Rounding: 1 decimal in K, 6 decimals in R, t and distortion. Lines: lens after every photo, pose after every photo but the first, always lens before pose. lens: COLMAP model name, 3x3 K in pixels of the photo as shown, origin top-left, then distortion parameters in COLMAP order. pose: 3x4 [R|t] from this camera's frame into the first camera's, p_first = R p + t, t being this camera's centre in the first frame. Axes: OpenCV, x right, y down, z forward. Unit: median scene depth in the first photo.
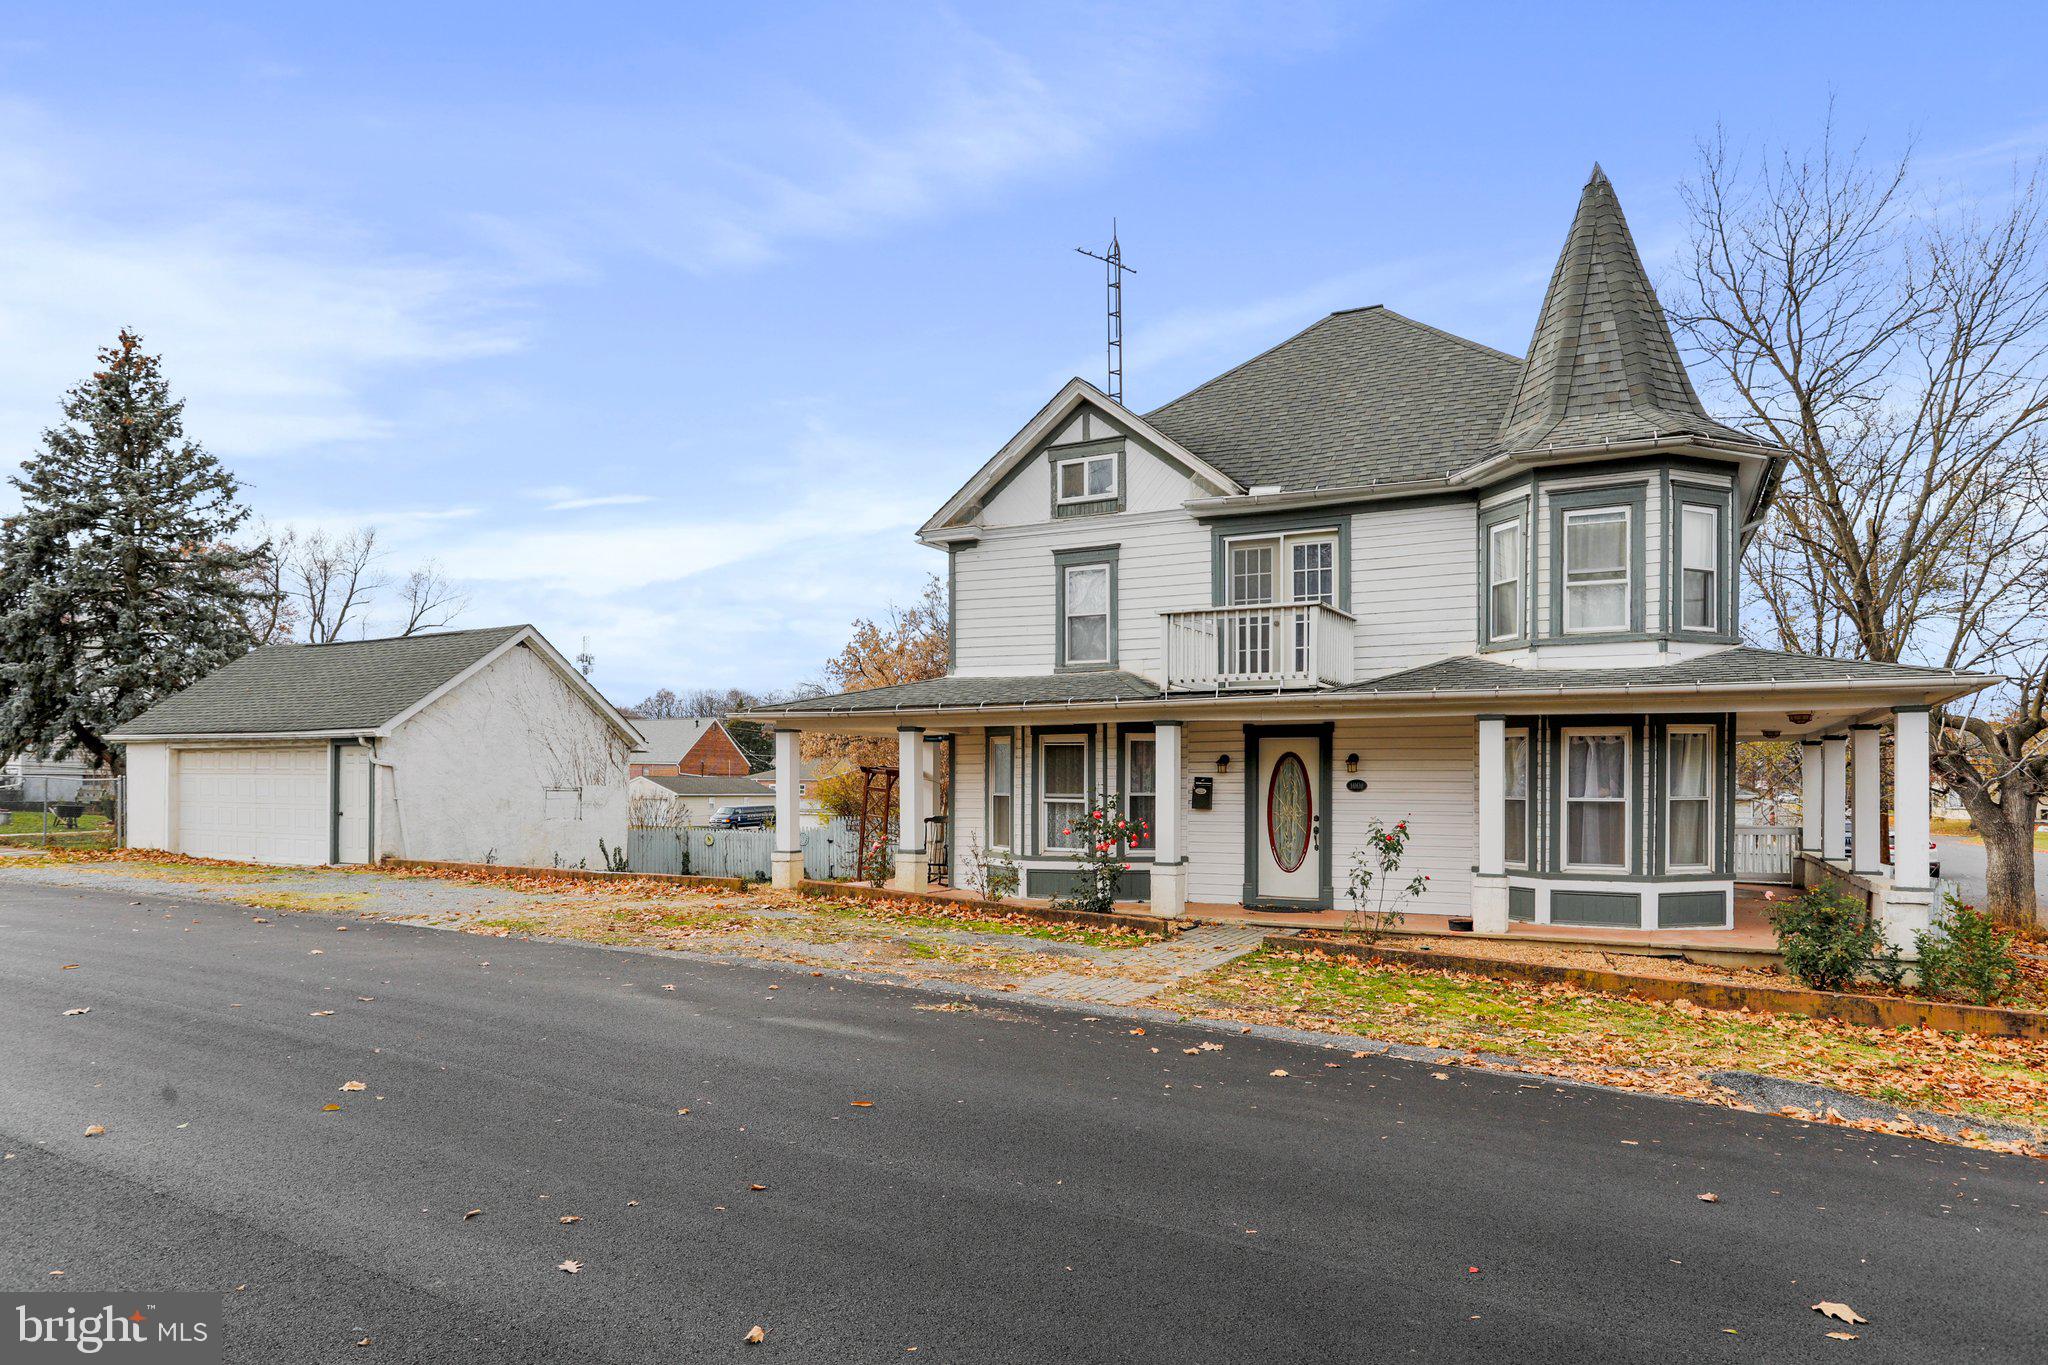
lens RADIAL K [[1280.3, 0, 1027.0], [0, 1280.3, 711.9], [0, 0, 1]] dist [-0.003531, -0.000122]
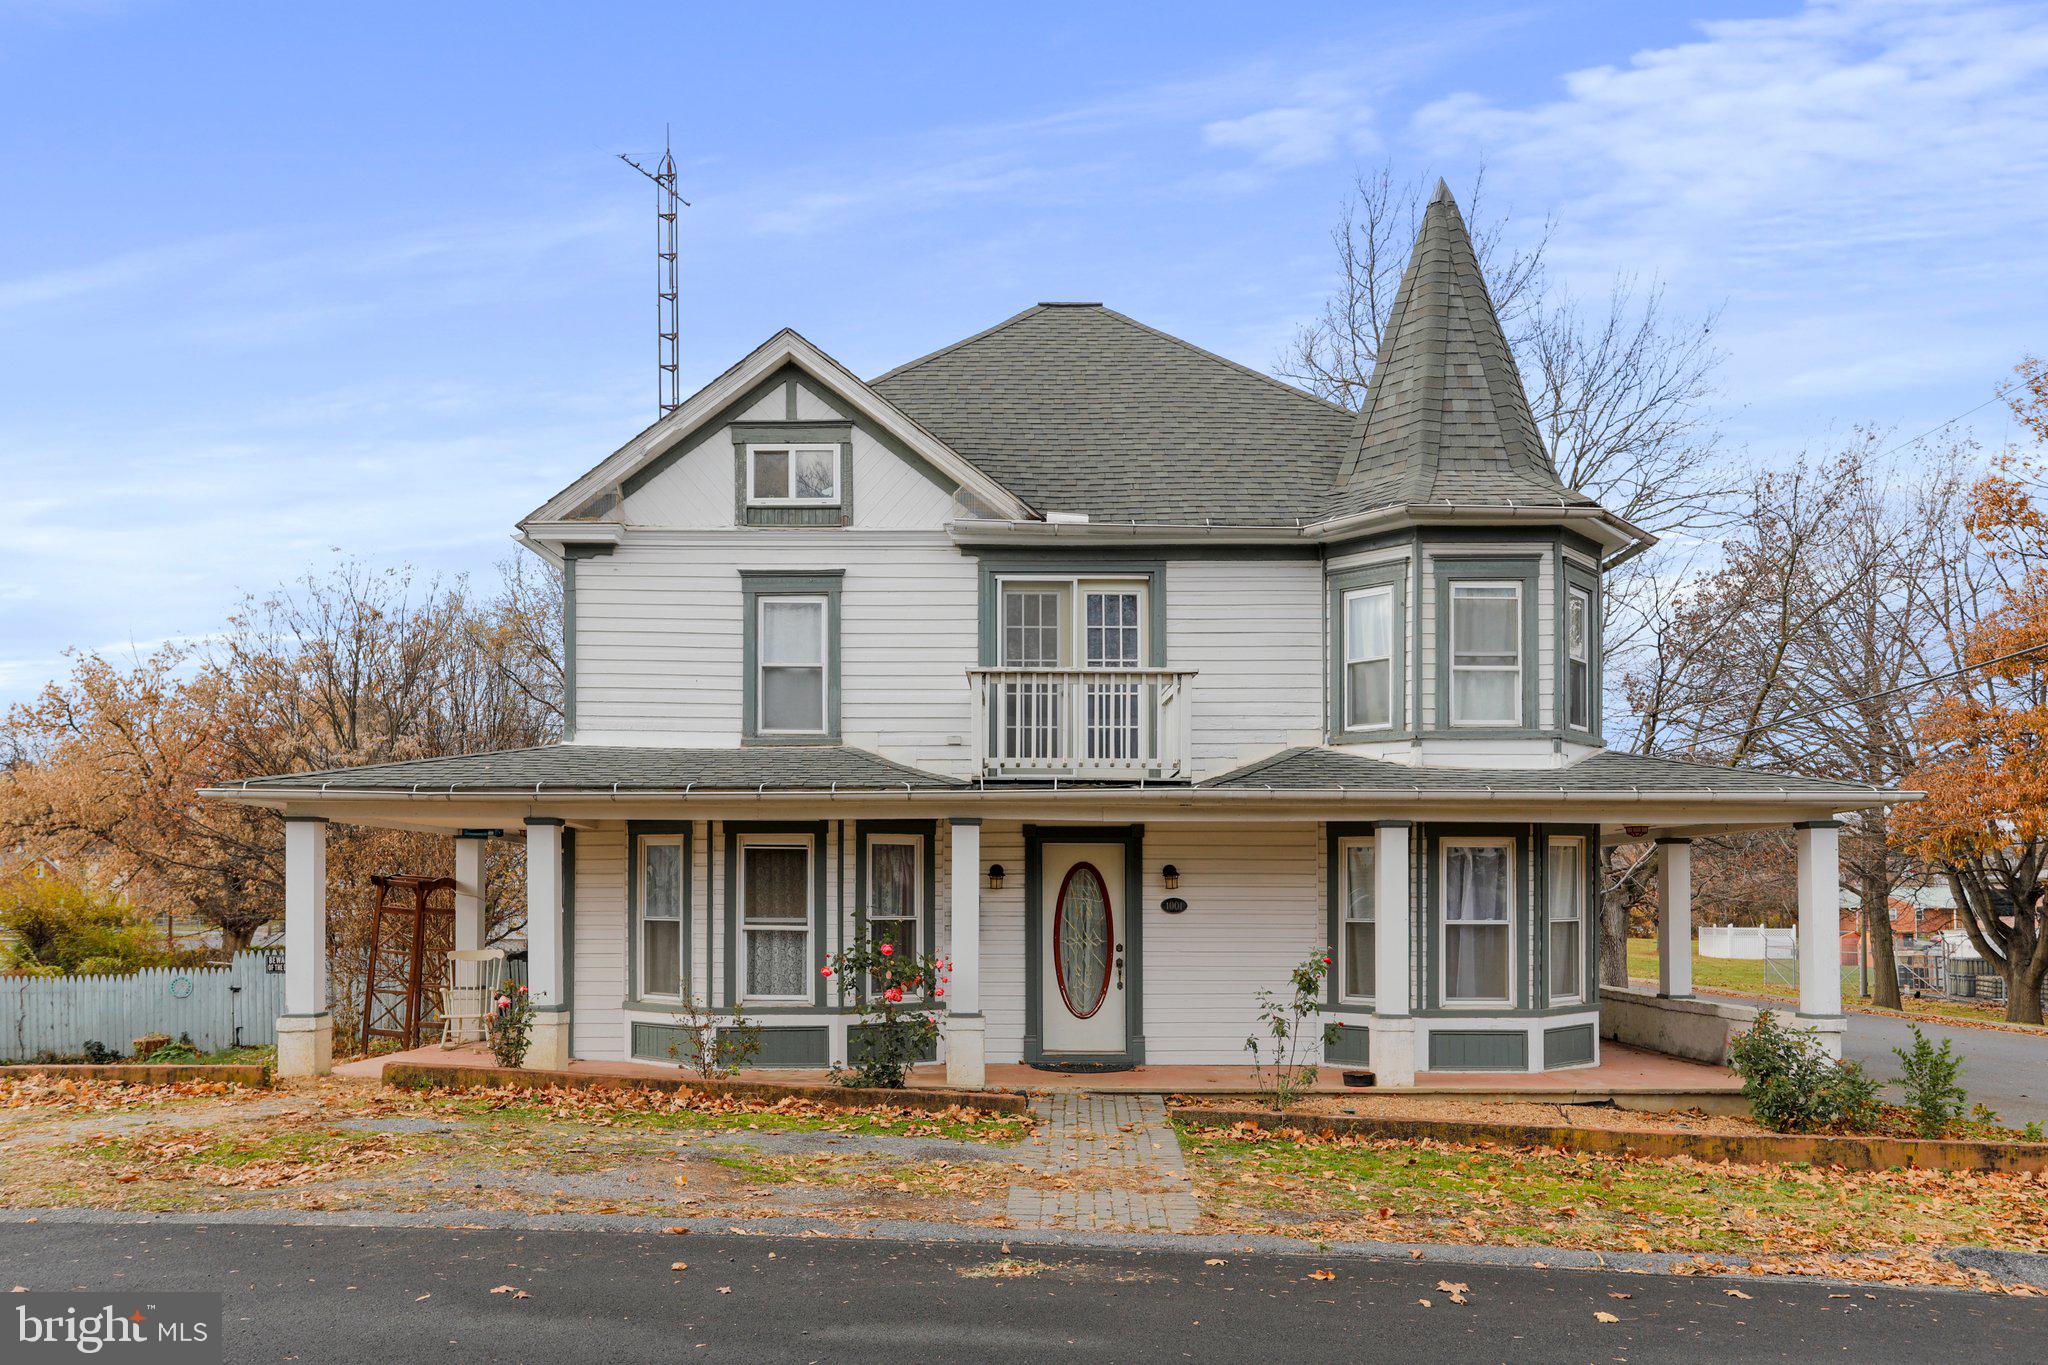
lens RADIAL K [[1541.7, 0, 976.4], [0, 1541.7, 809.4], [0, 0, 1]] dist [0.001550, 0.001493]
pose [[0.882798, 0.022275, 0.469223, -0.291640], [-0.025222, 0.999682, -0.000005, 0.001453], [-0.469074, -0.011830, 0.883079, 0.216805]]
